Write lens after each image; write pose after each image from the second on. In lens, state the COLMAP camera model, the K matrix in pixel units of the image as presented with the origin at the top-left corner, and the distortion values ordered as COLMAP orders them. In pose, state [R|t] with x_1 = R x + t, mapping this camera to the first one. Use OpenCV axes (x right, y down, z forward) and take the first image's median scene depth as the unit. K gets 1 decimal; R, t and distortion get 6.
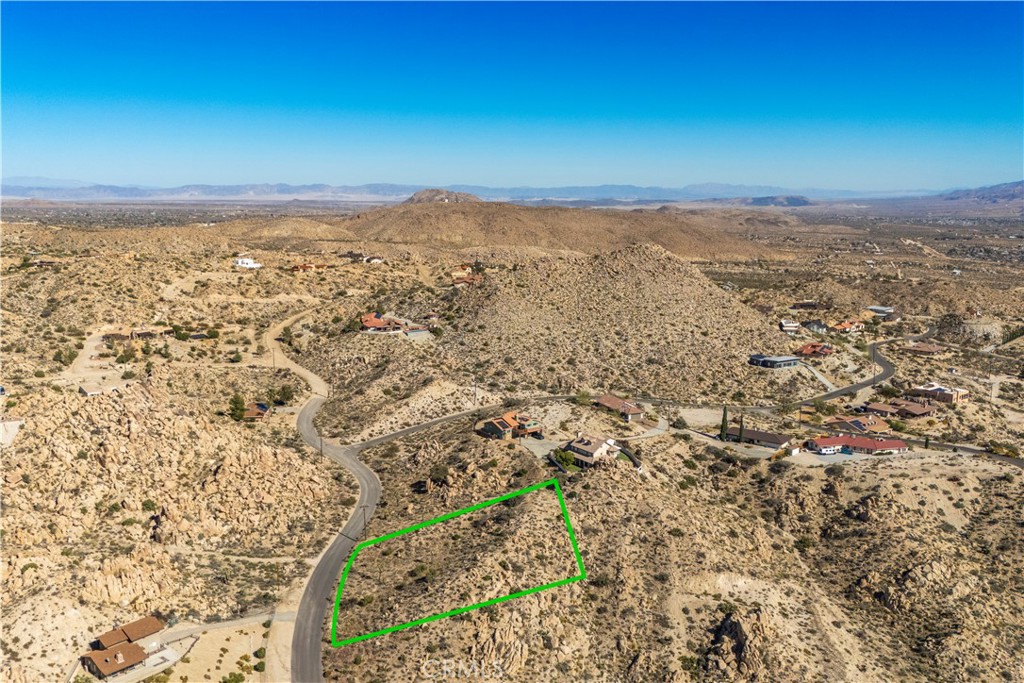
lens RADIAL K [[885.7, 0, 515.4], [0, 885.7, 344.2], [0, 0, 1]] dist [0.104186, -0.147171]
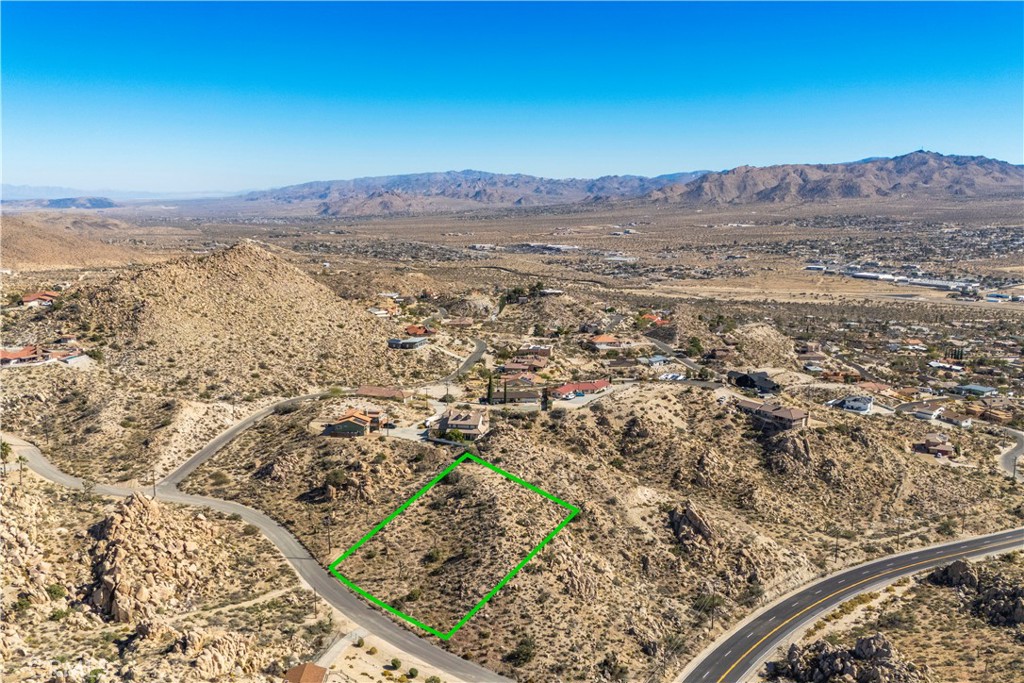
lens RADIAL K [[885.7, 0, 515.9], [0, 885.7, 336.8], [0, 0, 1]] dist [0.104186, -0.147171]
pose [[0.741254, -0.116316, 0.661069, -0.582370], [0.122495, 0.991774, 0.037151, -0.022501], [-0.659952, 0.053439, 0.749405, 0.119544]]
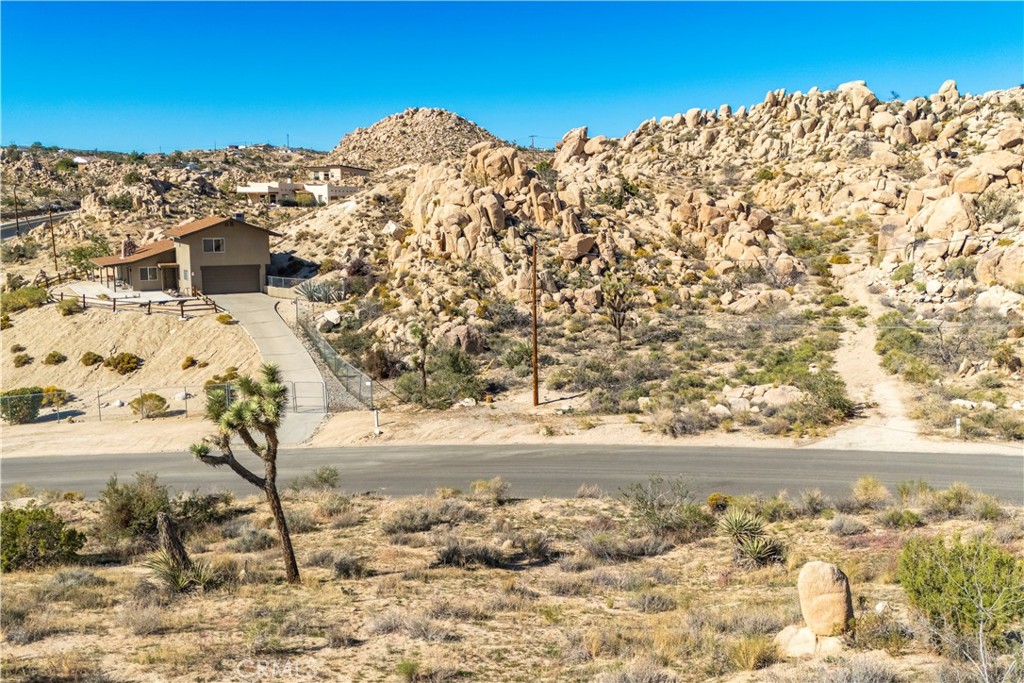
lens RADIAL K [[885.7, 0, 517.1], [0, 885.7, 340.9], [0, 0, 1]] dist [0.104186, -0.147171]
pose [[-0.299373, 0.144728, -0.943096, -0.068844], [-0.175794, 0.963141, 0.203608, 0.186786], [0.937802, 0.226745, -0.262896, 0.874716]]
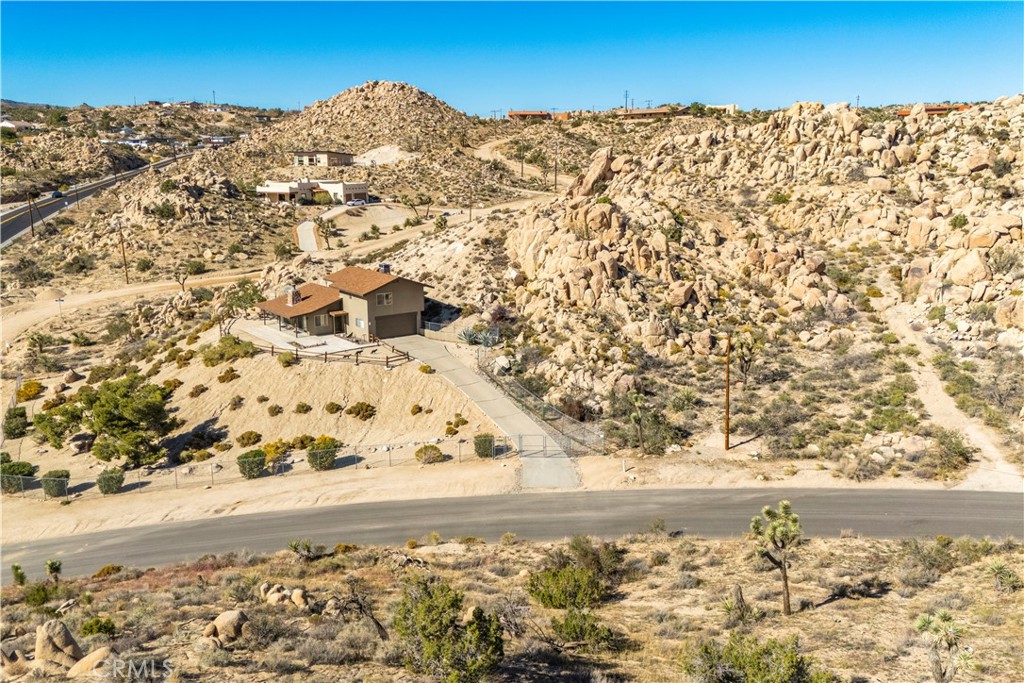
lens RADIAL K [[885.7, 0, 517.7], [0, 885.7, 338.9], [0, 0, 1]] dist [0.104186, -0.147171]
pose [[-0.208040, 0.204600, -0.956482, -0.000296], [-0.172682, 0.954835, 0.241807, 0.158522], [0.962757, 0.215472, -0.163313, 0.817882]]
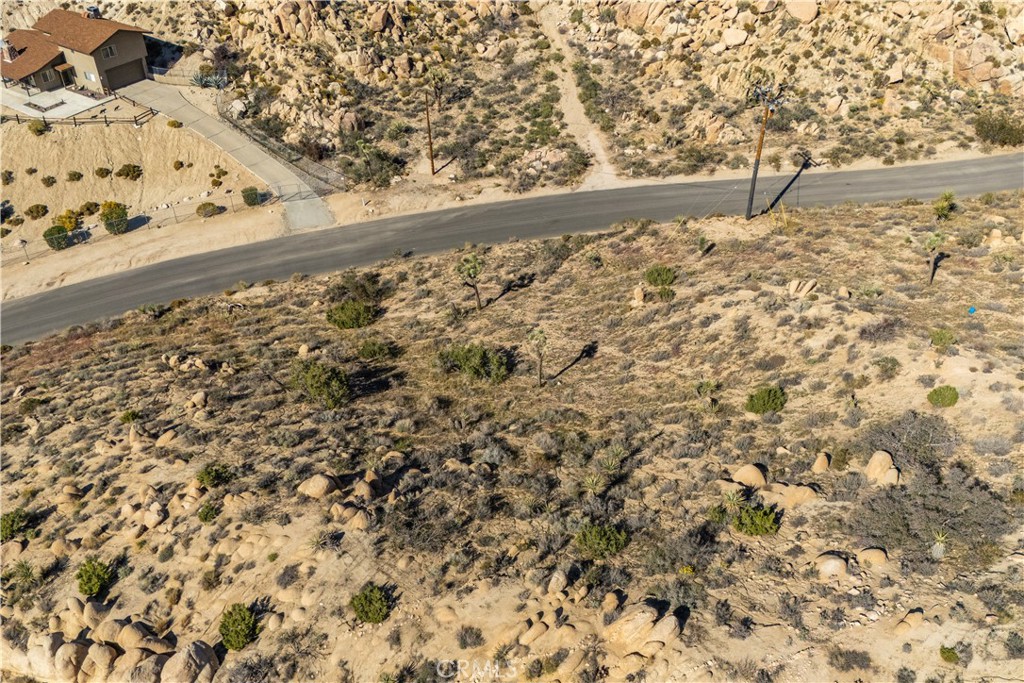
lens RADIAL K [[885.7, 0, 515.0], [0, 885.7, 338.6], [0, 0, 1]] dist [0.104186, -0.147171]
pose [[0.134818, 0.596711, -0.791050, 0.063732], [-0.178804, 0.799883, 0.572901, 0.092885], [0.974604, 0.064206, 0.214533, 0.802676]]
